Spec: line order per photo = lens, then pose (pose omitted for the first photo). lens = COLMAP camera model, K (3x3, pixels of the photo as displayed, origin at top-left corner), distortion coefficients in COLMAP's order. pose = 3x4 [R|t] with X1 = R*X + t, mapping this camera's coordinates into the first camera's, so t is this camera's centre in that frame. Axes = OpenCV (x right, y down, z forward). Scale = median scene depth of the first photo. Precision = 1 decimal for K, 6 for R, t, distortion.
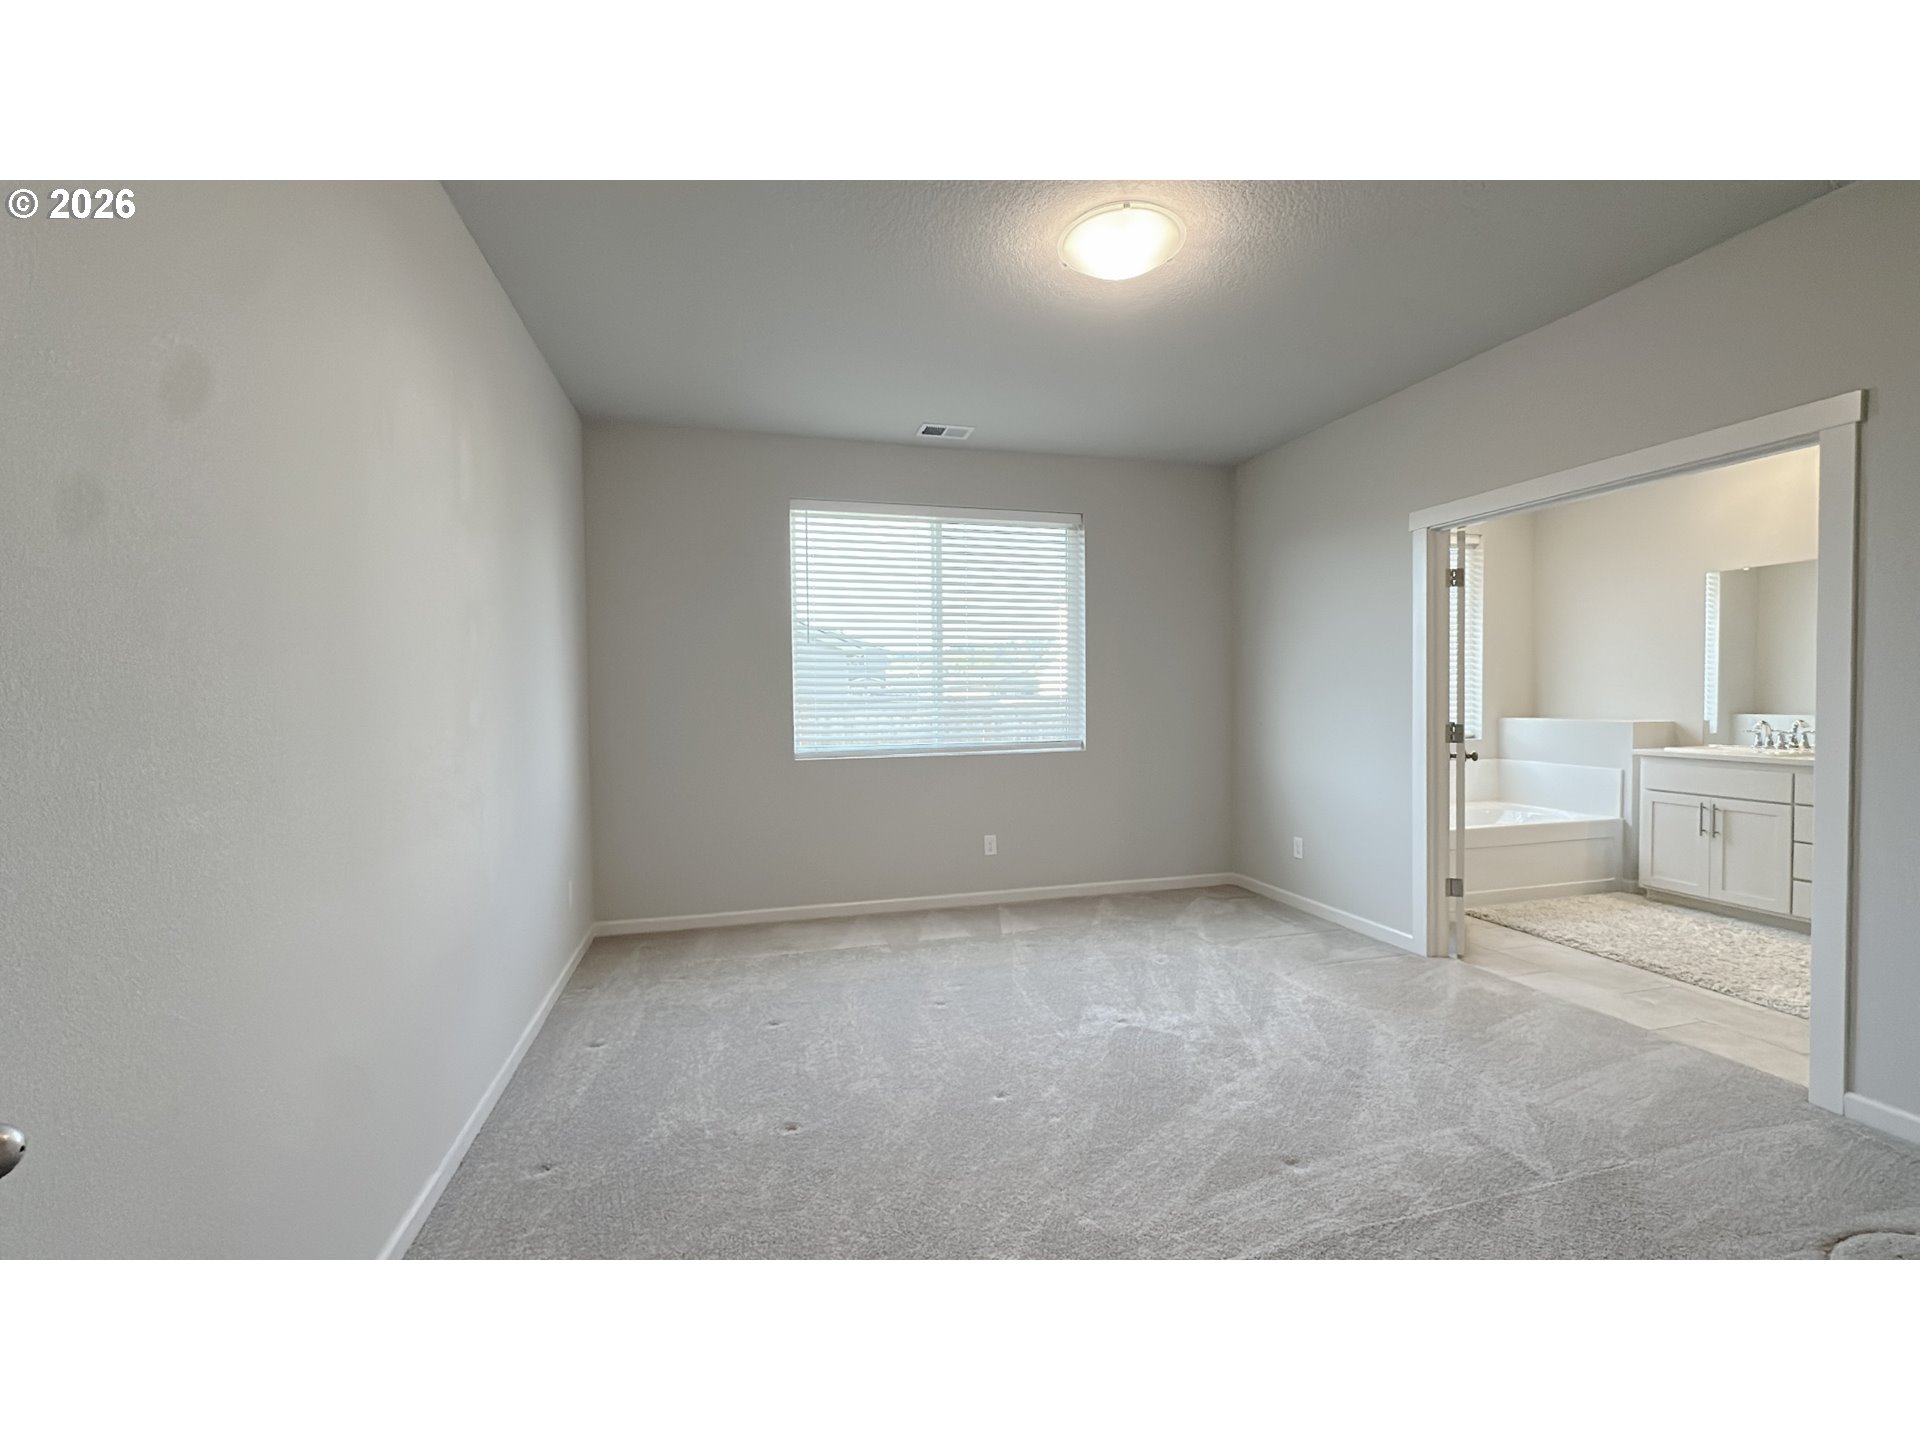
lens RADIAL K [[817.1, 0, 965.3], [0, 817.1, 721.8], [0, 0, 1]] dist [0.000355, 0.000183]
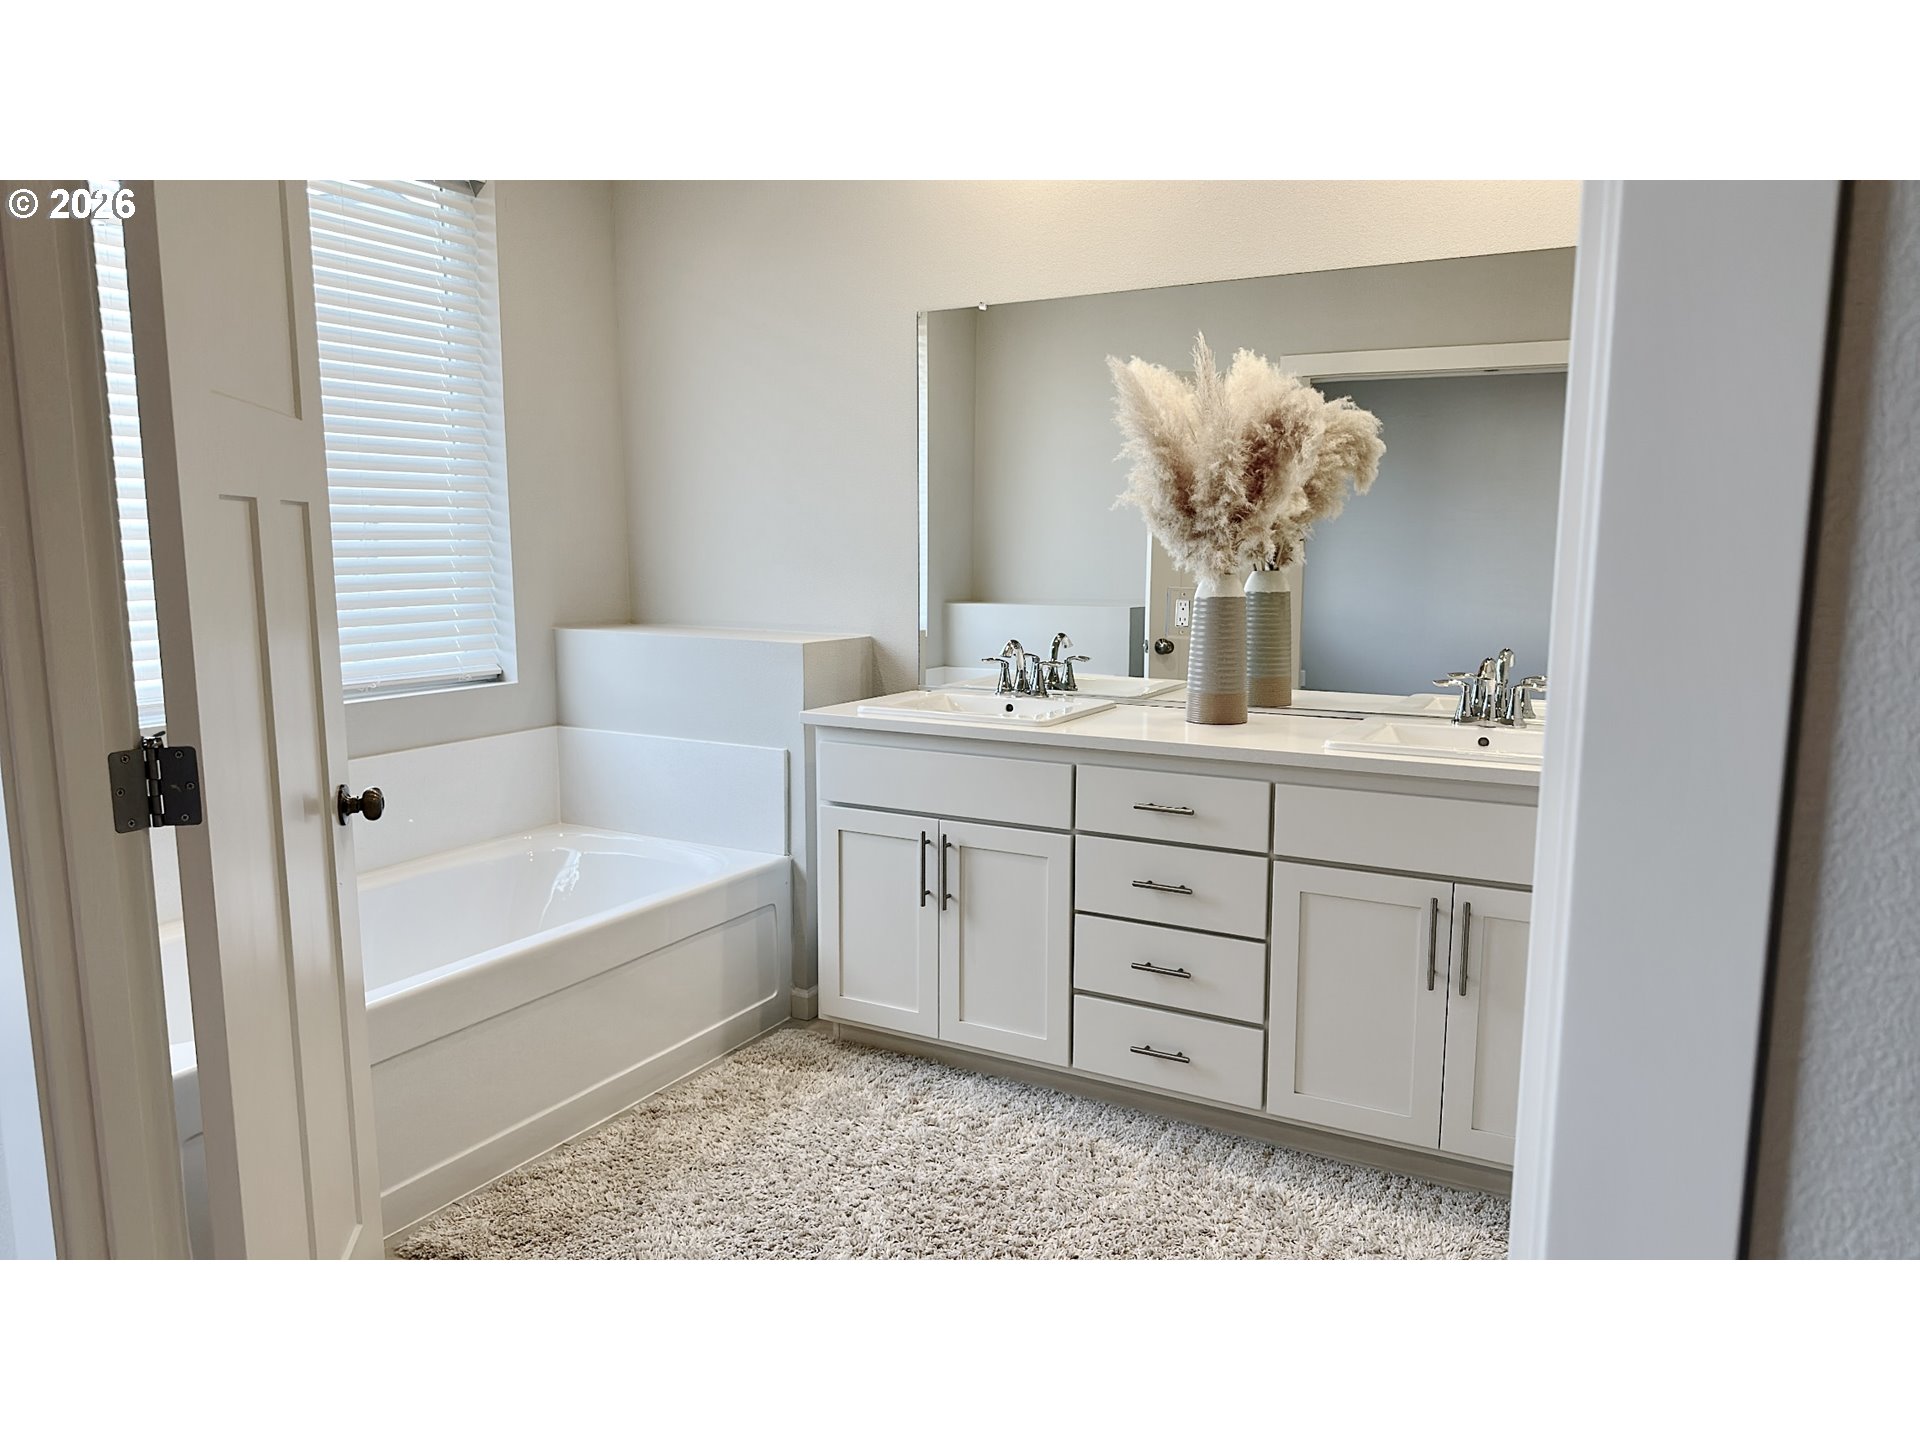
lens RADIAL K [[1270.1, 0, 962.6], [0, 1270.1, 719.1], [0, 0, 1]] dist [0.006094, -0.002815]
pose [[0.703538, -0.079760, 0.706167, 0.413345], [0.006036, 0.994317, 0.106293, -0.033321], [-0.710632, -0.070519, 0.700021, 0.482552]]
